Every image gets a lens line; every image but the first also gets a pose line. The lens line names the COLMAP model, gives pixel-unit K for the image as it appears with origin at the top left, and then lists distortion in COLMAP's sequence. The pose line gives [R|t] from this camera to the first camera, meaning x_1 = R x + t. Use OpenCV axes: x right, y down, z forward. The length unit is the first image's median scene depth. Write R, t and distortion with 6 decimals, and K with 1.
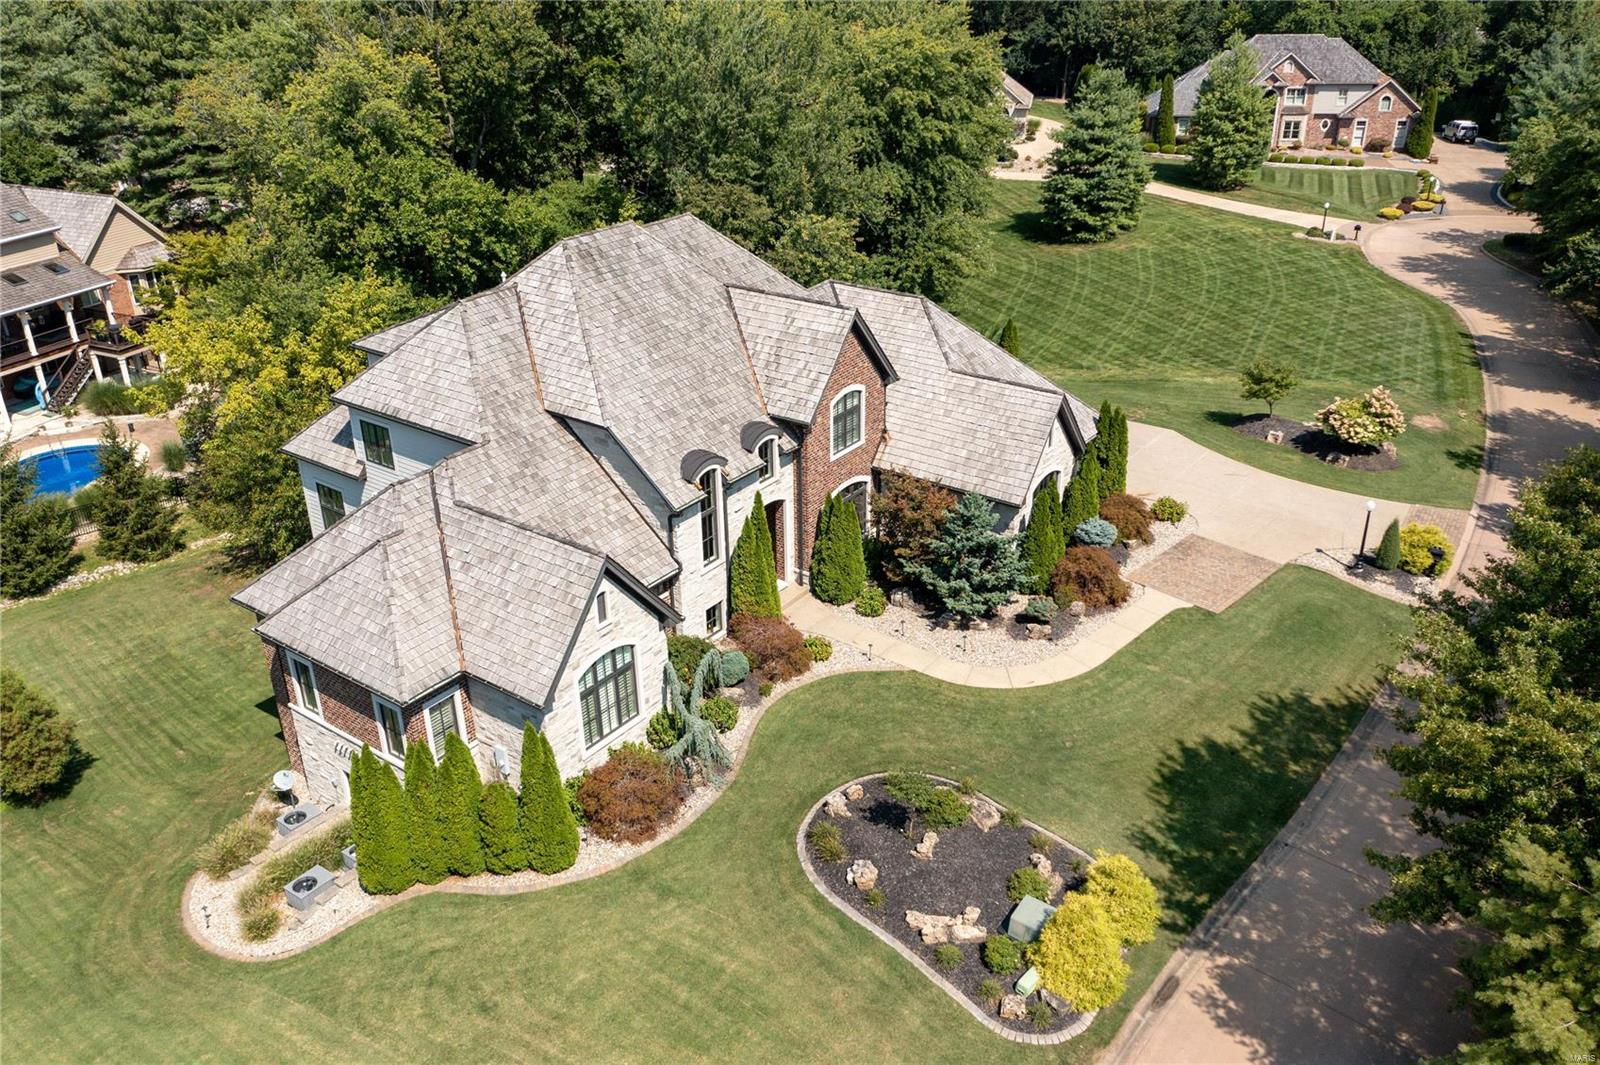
lens RADIAL K [[1309.5, 0, 830.4], [0, 1309.5, 509.0], [0, 0, 1]] dist [0.003208, 0.007359]
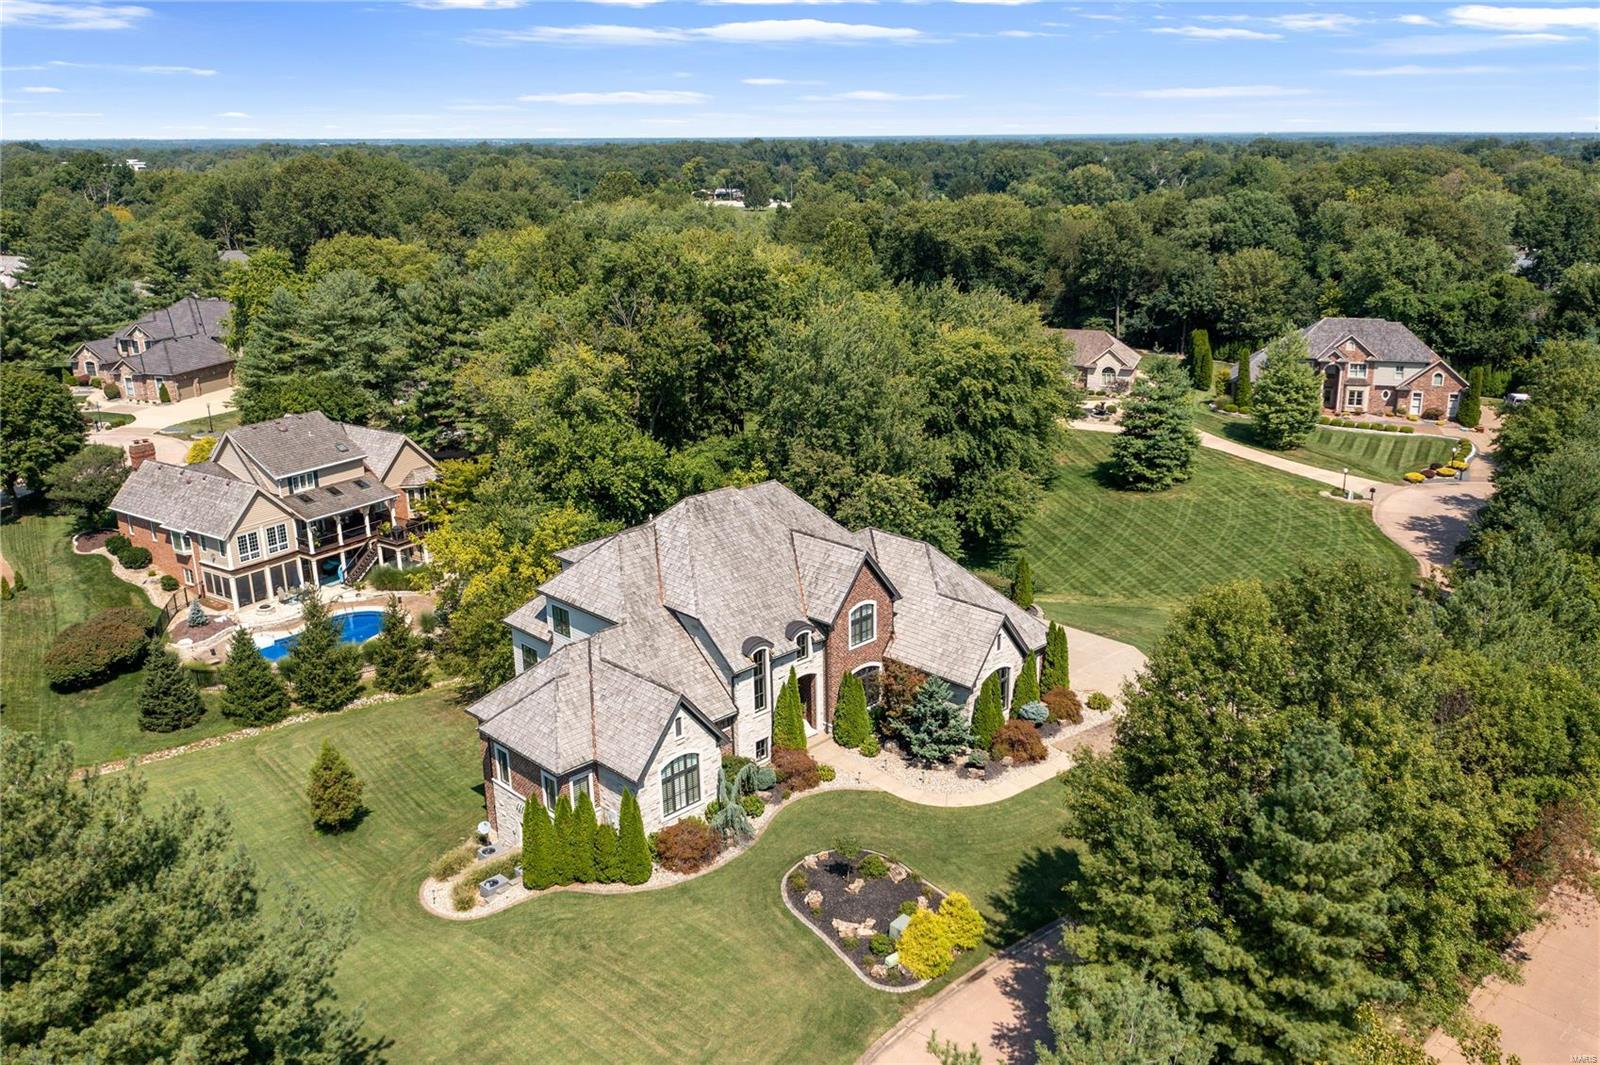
lens RADIAL K [[1268.9, 0, 800.0], [0, 1268.9, 532.5], [0, 0, 1]] dist [0.004649, 0.001868]
pose [[0.985243, 0.047409, -0.164467, 0.161982], [-0.069558, 0.988854, -0.131644, 0.023274], [0.156392, 0.141141, 0.977559, -0.408231]]
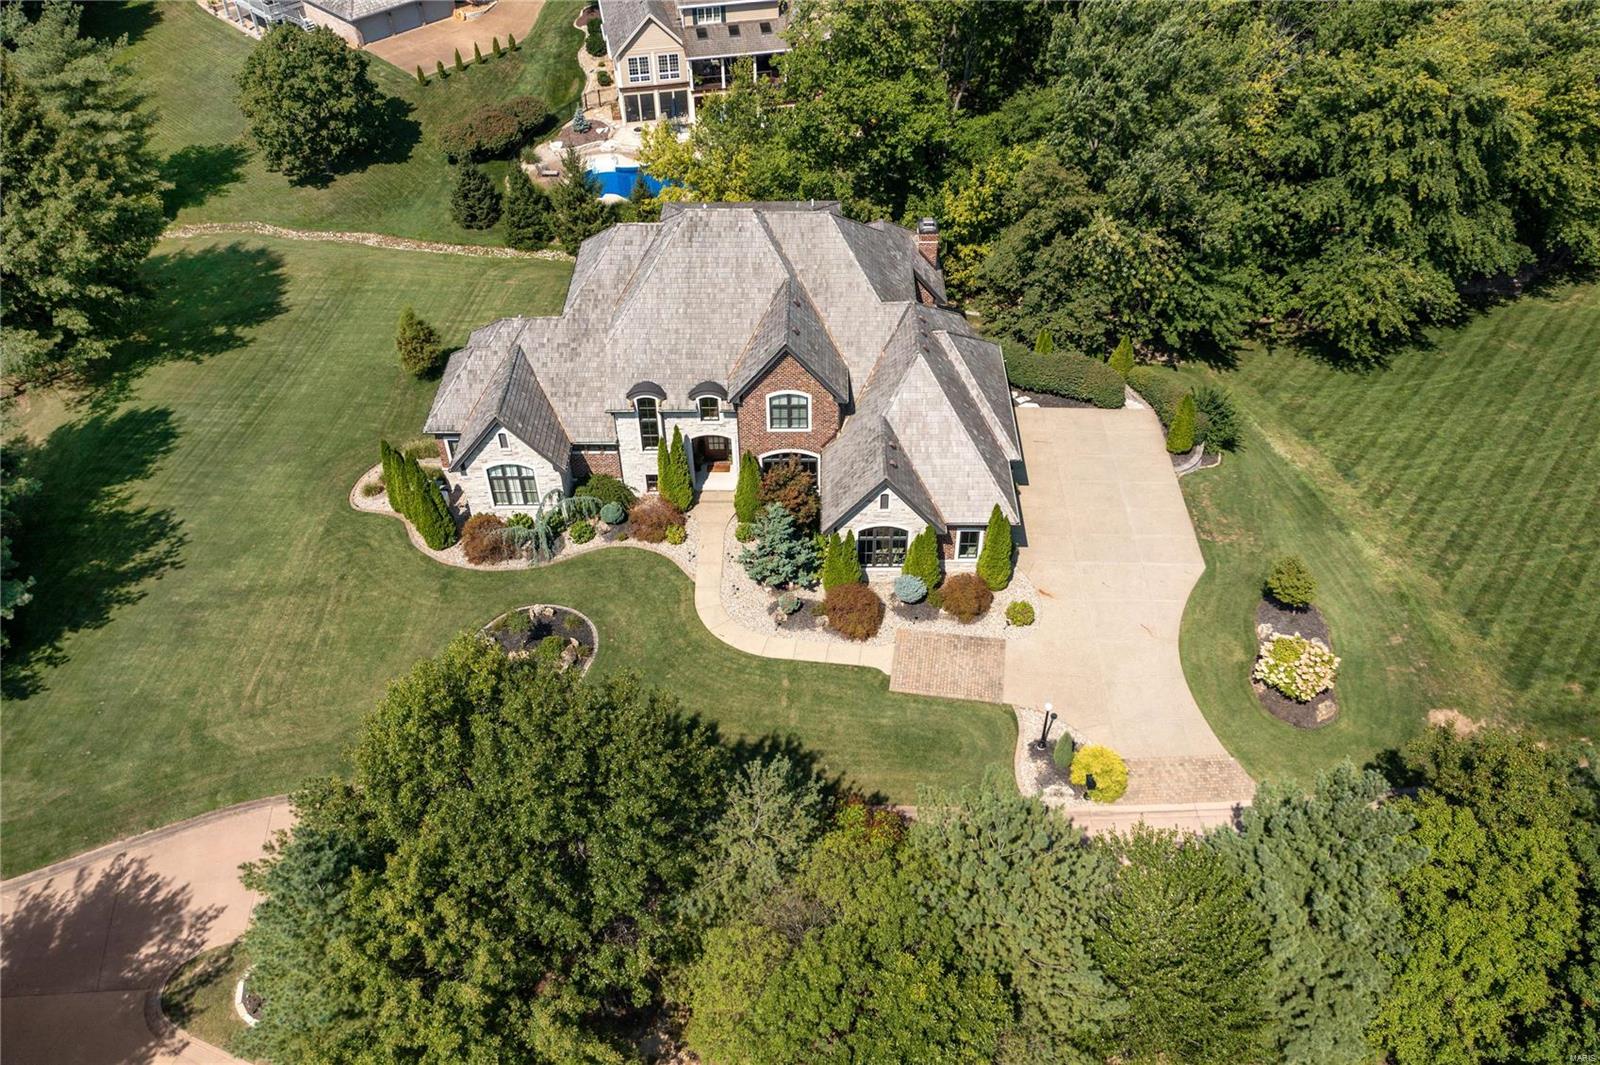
lens RADIAL K [[1288.5, 0, 800.0], [0, 1288.5, 532.5], [0, 0, 1]] dist [-0.013373, 0.001259]
pose [[0.571556, 0.555956, -0.603521, 0.831064], [-0.347293, 0.830270, 0.435936, -0.509904], [0.743446, -0.039563, 0.667625, 0.097882]]
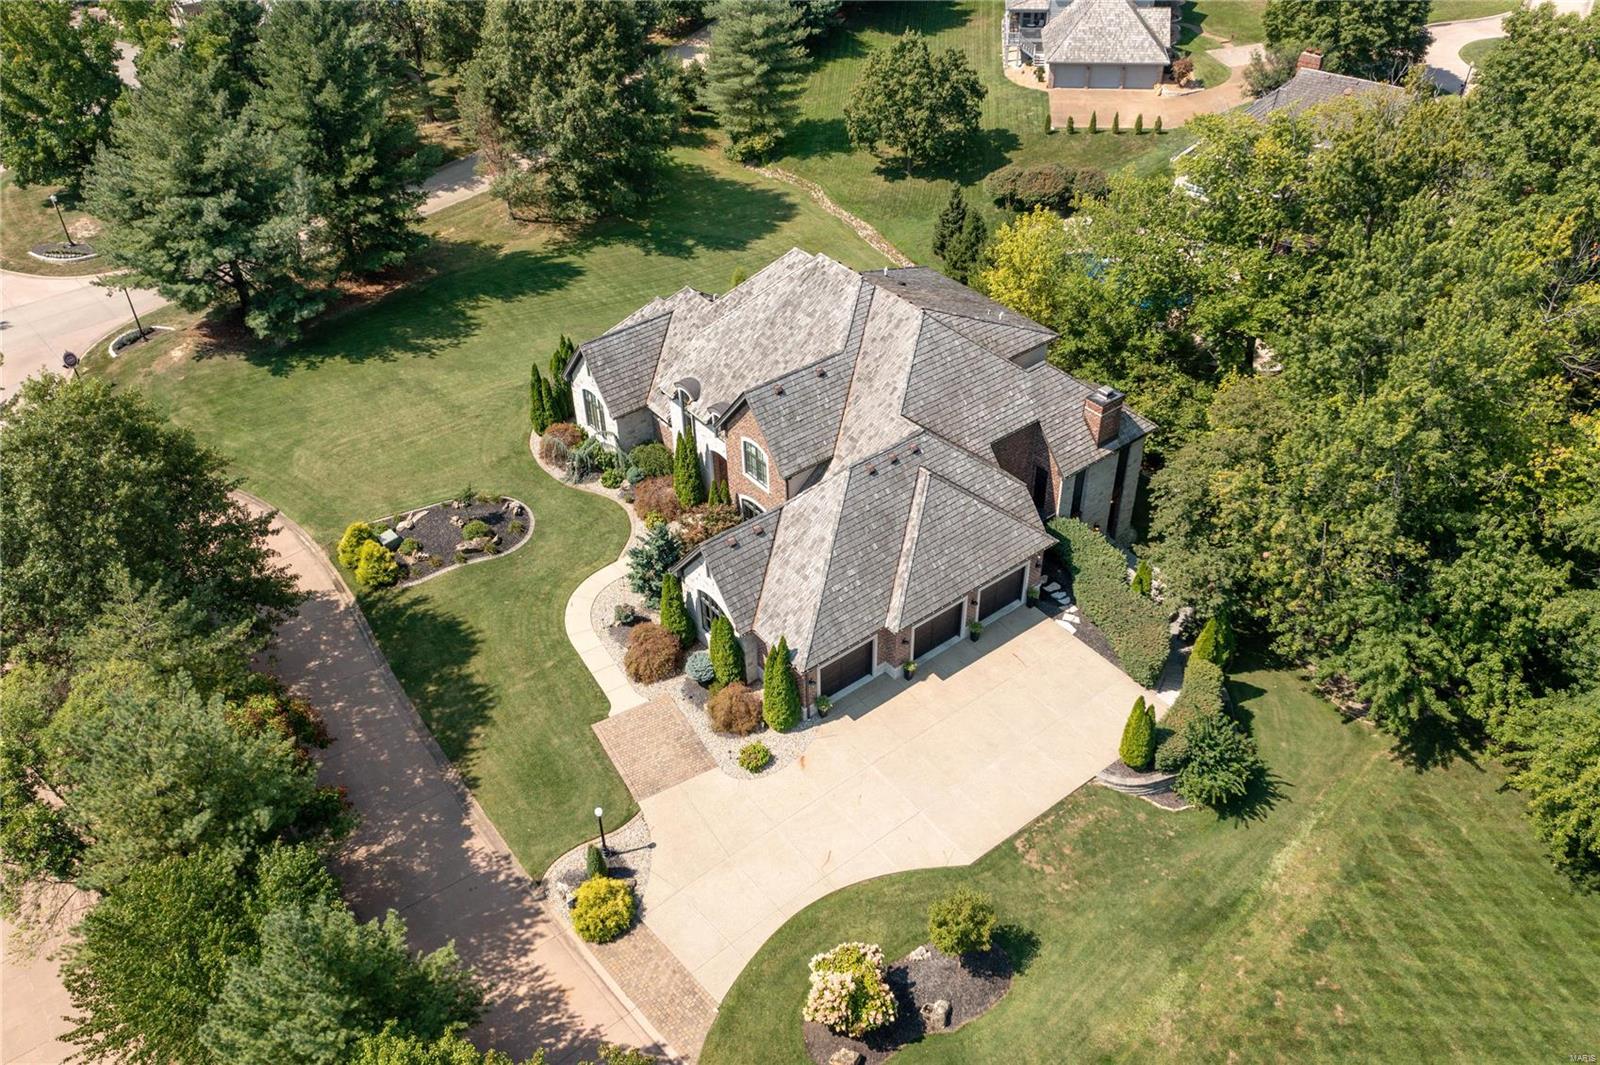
lens RADIAL K [[1288.5, 0, 800.0], [0, 1288.5, 532.5], [0, 0, 1]] dist [-0.013373, 0.001259]
pose [[-0.293743, 0.604603, -0.740385, 0.944963], [-0.387705, 0.632625, 0.670426, -0.857326], [0.873727, 0.483984, 0.048579, 0.931694]]
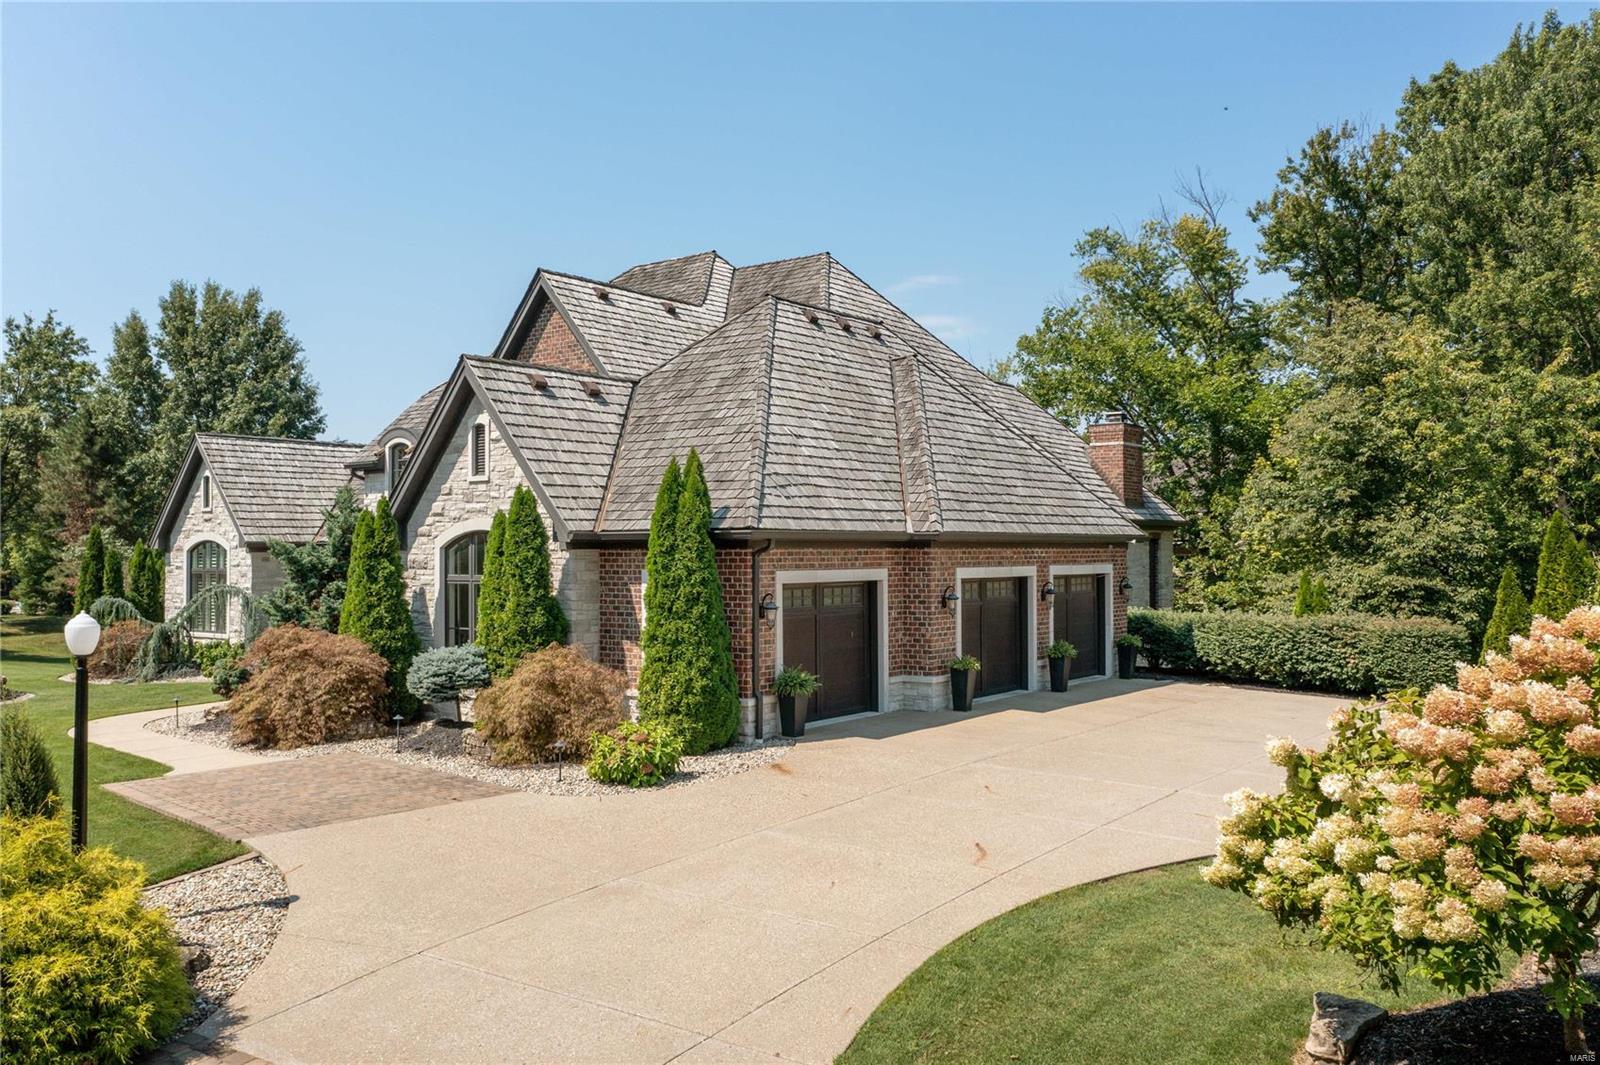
lens RADIAL K [[1288.5, 0, 800.0], [0, 1288.5, 532.5], [0, 0, 1]] dist [-0.013373, 0.001259]
pose [[-0.031906, -0.016795, -0.999350, 0.622050], [-0.419810, 0.907610, -0.001850, -0.071699], [0.907051, 0.419478, -0.036009, 1.070126]]
